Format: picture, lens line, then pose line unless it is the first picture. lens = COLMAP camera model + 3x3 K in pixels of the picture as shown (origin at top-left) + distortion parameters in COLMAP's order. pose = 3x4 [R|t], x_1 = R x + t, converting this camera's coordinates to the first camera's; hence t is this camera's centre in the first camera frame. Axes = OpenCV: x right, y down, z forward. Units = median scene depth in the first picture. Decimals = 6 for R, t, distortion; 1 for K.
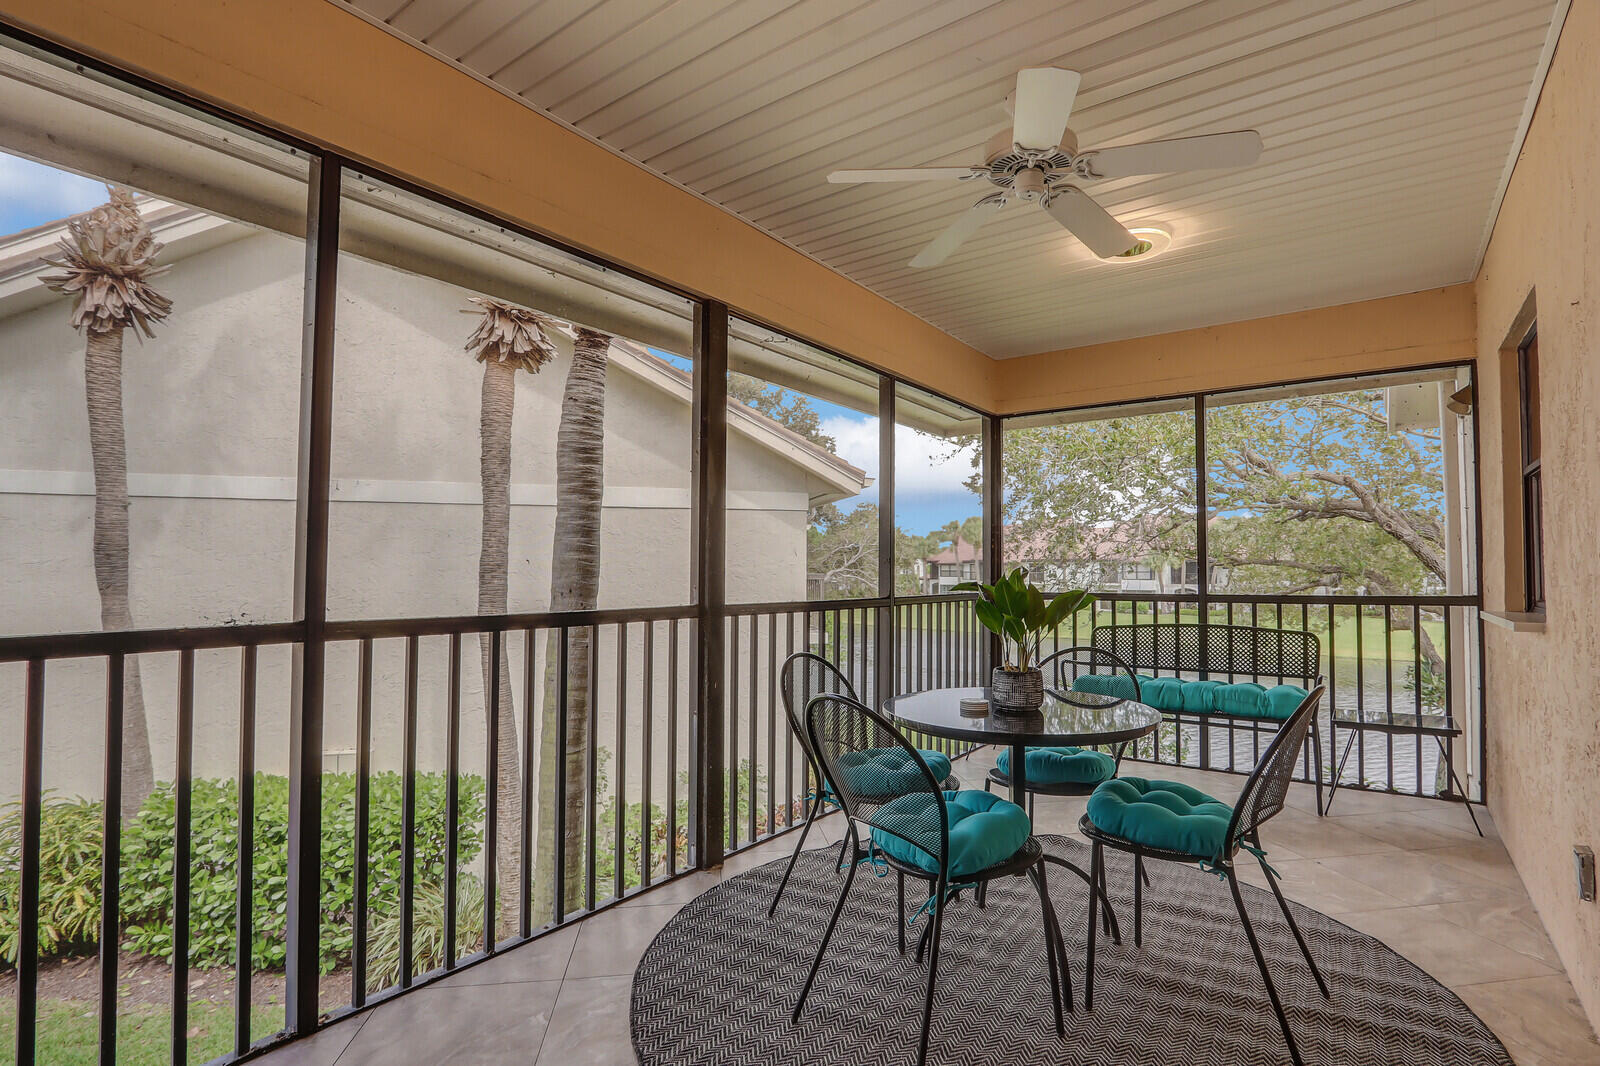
lens RADIAL K [[758.4, 0, 795.1], [0, 758.4, 539.6], [0, 0, 1]] dist [-0.021425, 0.004970]
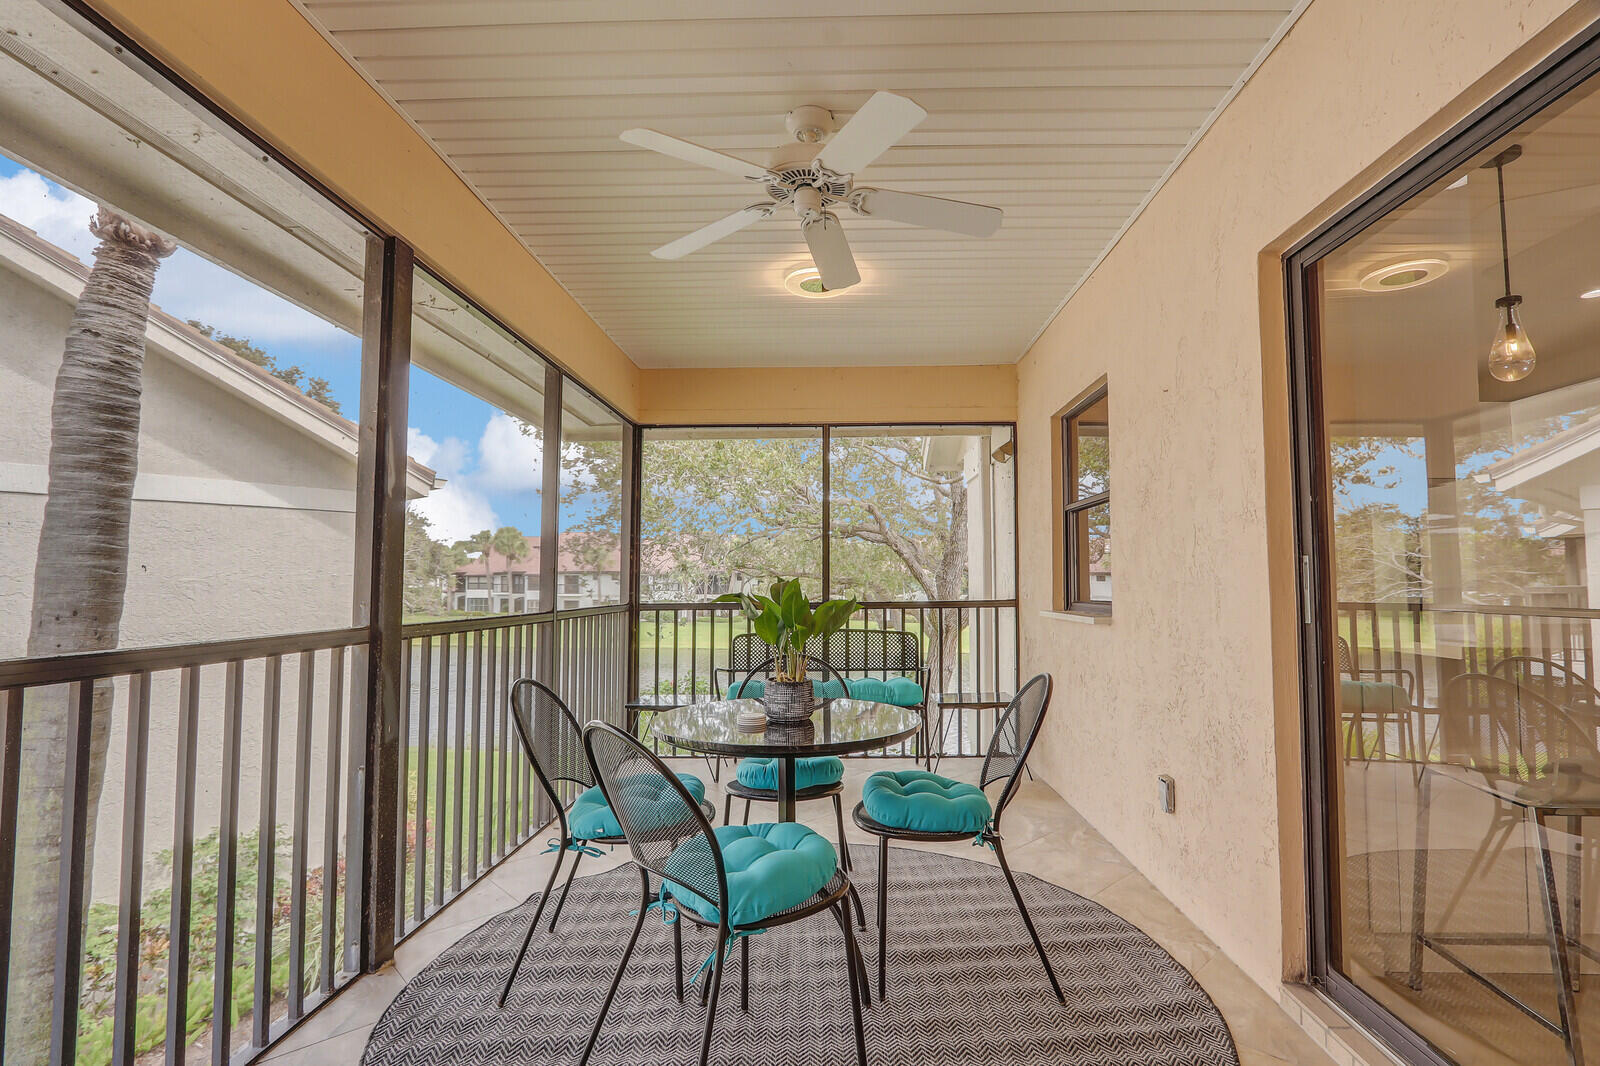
lens RADIAL K [[758.4, 0, 795.1], [0, 758.4, 539.6], [0, 0, 1]] dist [-0.021425, 0.004970]
pose [[0.828600, 0.027606, 0.559160, -0.167644], [-0.018608, 0.999590, -0.021775, 0.005354], [-0.559532, 0.007638, 0.828774, 0.104382]]
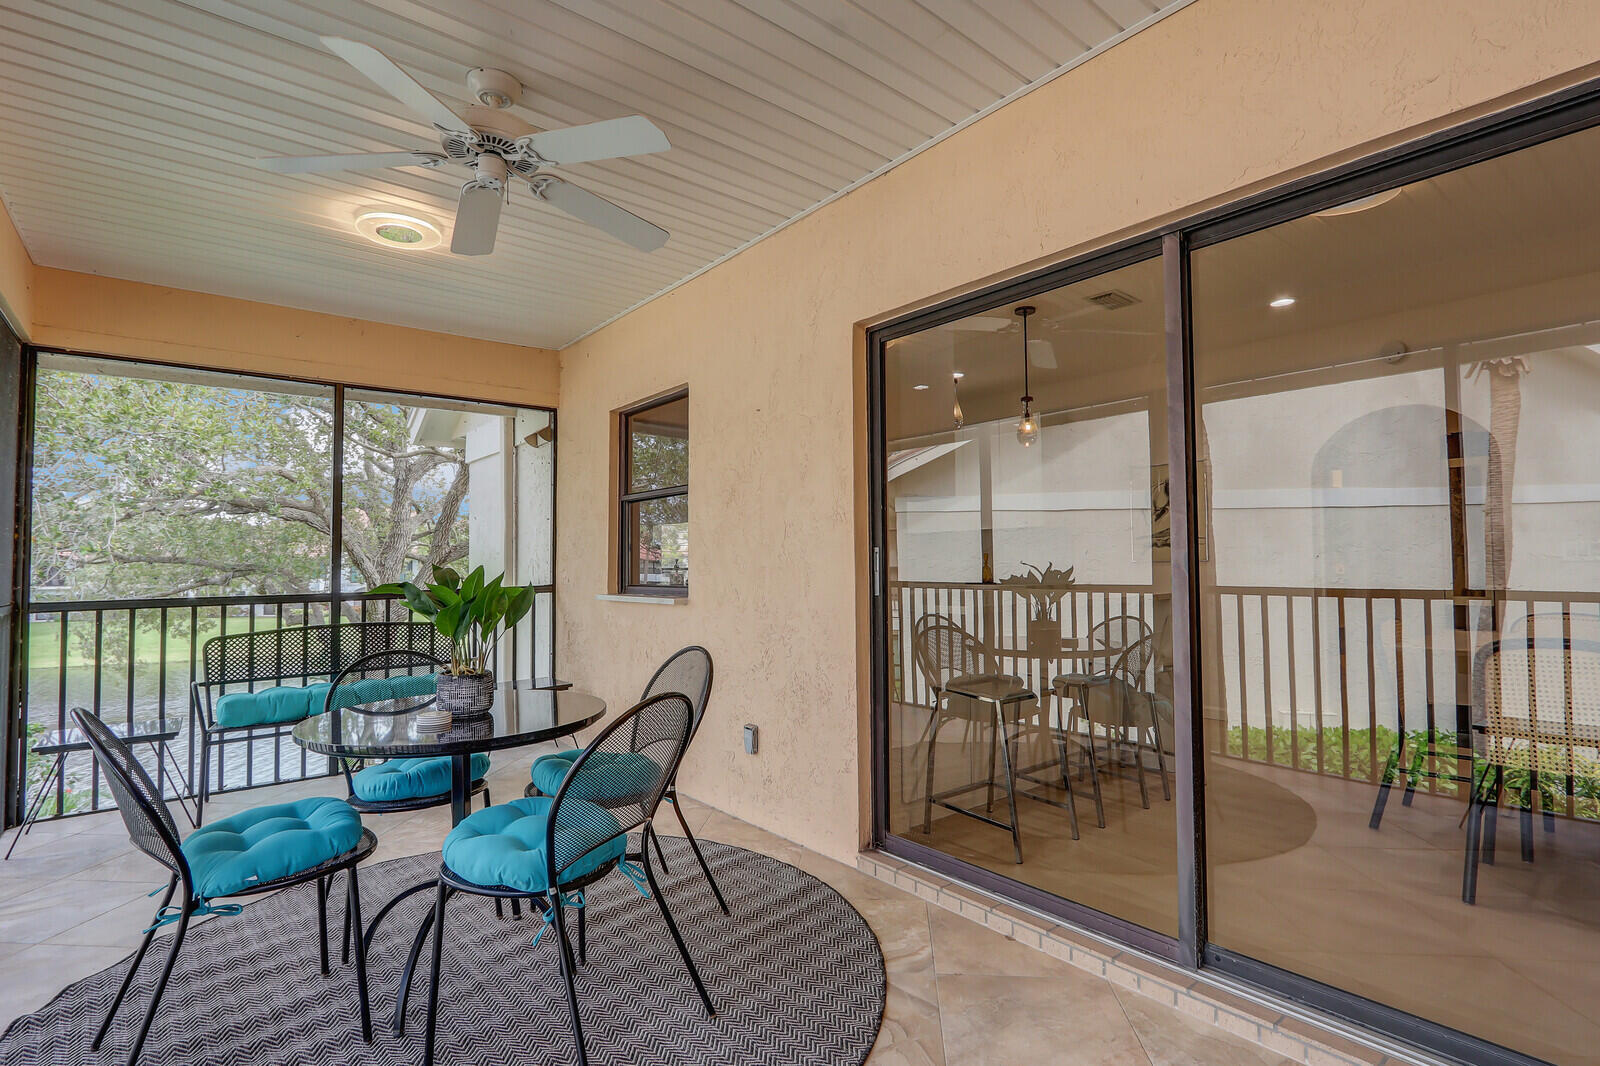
lens RADIAL K [[791.4, 0, 800.7], [0, 791.4, 540.1], [0, 0, 1]] dist [-0.021610, 0.000936]
pose [[0.243389, 0.023790, 0.969637, -0.357335], [-0.028470, 0.999444, -0.017375, 0.007026], [-0.969511, -0.023377, 0.243931, 0.226528]]
